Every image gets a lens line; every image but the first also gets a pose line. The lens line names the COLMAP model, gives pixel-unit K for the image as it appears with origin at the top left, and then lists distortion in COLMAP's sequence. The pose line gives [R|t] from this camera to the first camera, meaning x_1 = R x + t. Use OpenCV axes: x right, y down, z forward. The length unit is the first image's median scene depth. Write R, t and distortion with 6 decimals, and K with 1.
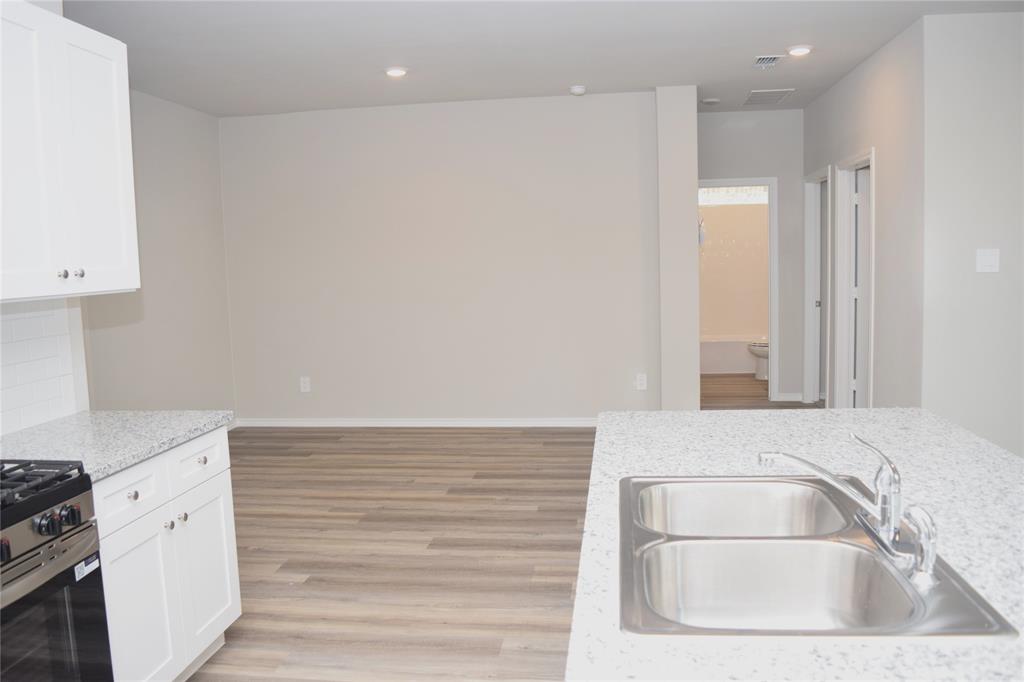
lens RADIAL K [[811.4, 0, 512.0], [0, 811.4, 341.0], [0, 0, 1]] dist [-0.085269, 0.010073]
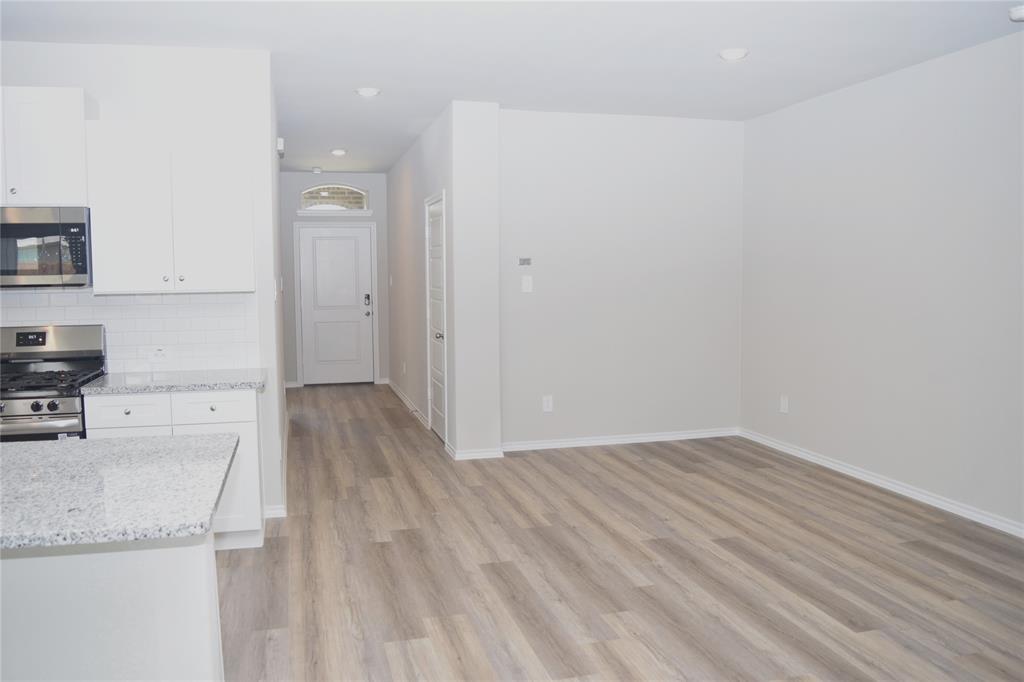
lens RADIAL K [[849.1, 0, 512.0], [0, 849.1, 341.0], [0, 0, 1]] dist [-0.095287, 0.003216]
pose [[0.371365, 0.107348, -0.922261, 0.738030], [-0.103582, 0.991883, 0.073743, -0.078966], [0.922691, 0.068144, 0.379470, 0.573095]]
